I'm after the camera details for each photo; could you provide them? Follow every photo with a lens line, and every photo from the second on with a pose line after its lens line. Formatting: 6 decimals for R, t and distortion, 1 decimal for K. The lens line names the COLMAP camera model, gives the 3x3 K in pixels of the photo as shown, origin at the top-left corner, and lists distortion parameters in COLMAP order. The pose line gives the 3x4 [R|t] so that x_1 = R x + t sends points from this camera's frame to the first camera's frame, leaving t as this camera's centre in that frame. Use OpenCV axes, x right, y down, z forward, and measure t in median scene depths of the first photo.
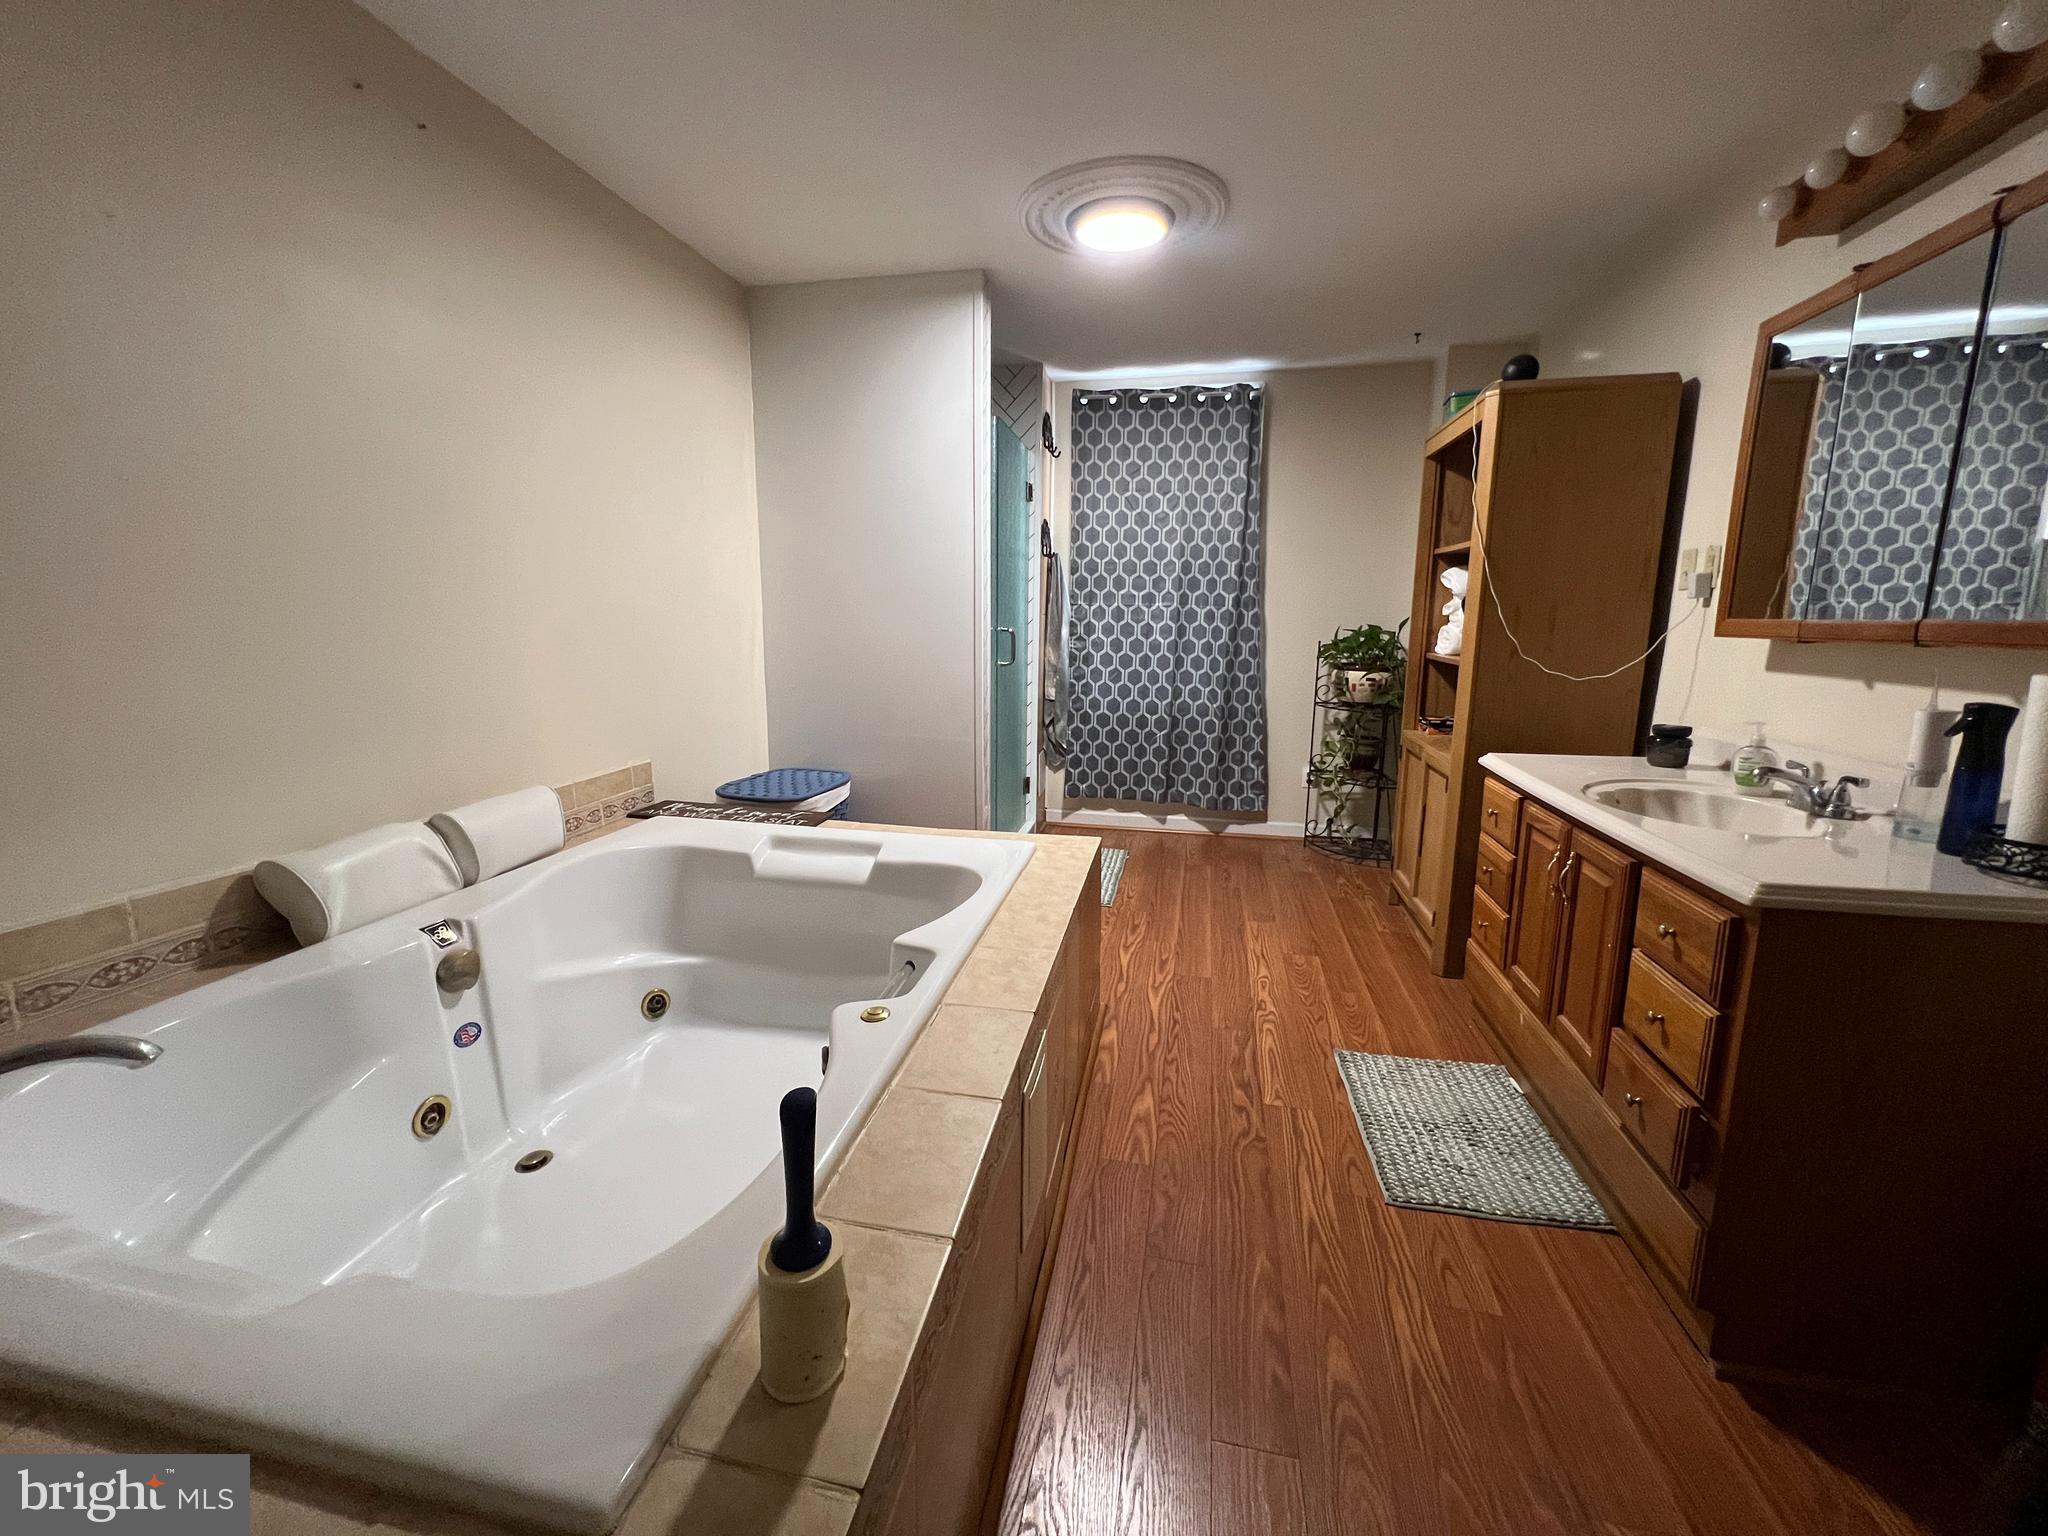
lens RADIAL K [[822.0, 0, 1020.3], [0, 822.0, 761.0], [0, 0, 1]] dist [-0.002841, 0.000518]
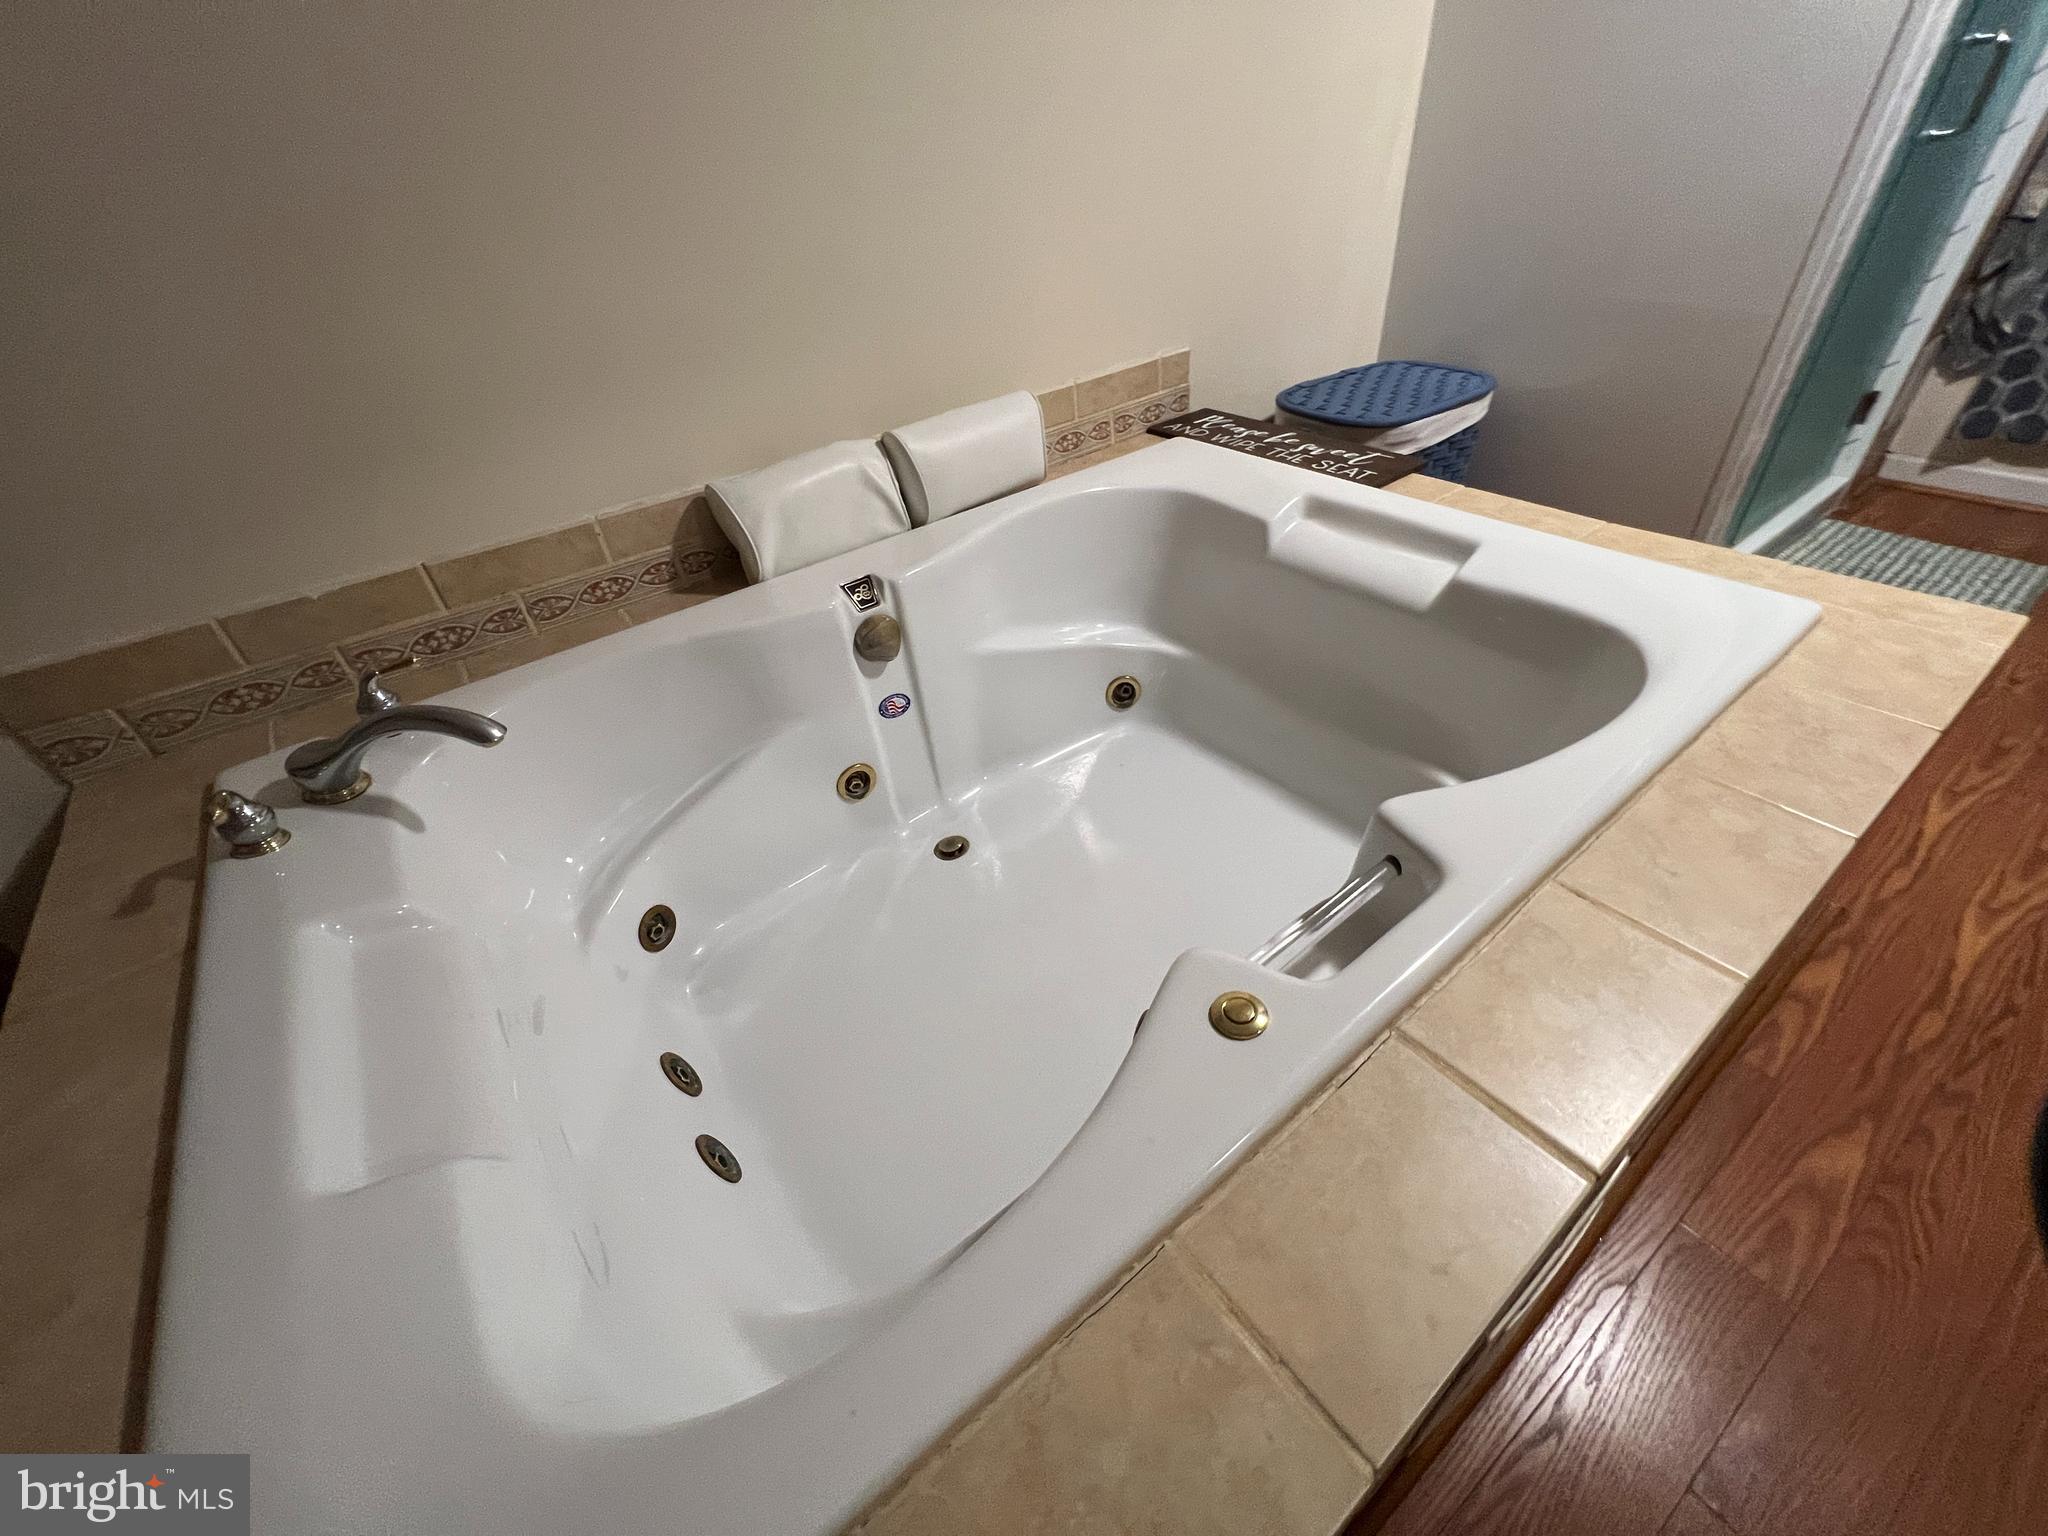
lens RADIAL K [[822.0, 0, 1021.2], [0, 822.0, 766.1], [0, 0, 1]] dist [-0.002841, 0.000518]
pose [[0.739220, 0.349355, -0.575764, -0.023131], [-0.020734, 0.866330, 0.499041, -0.055439], [0.673145, -0.356963, 0.647653, 0.423654]]
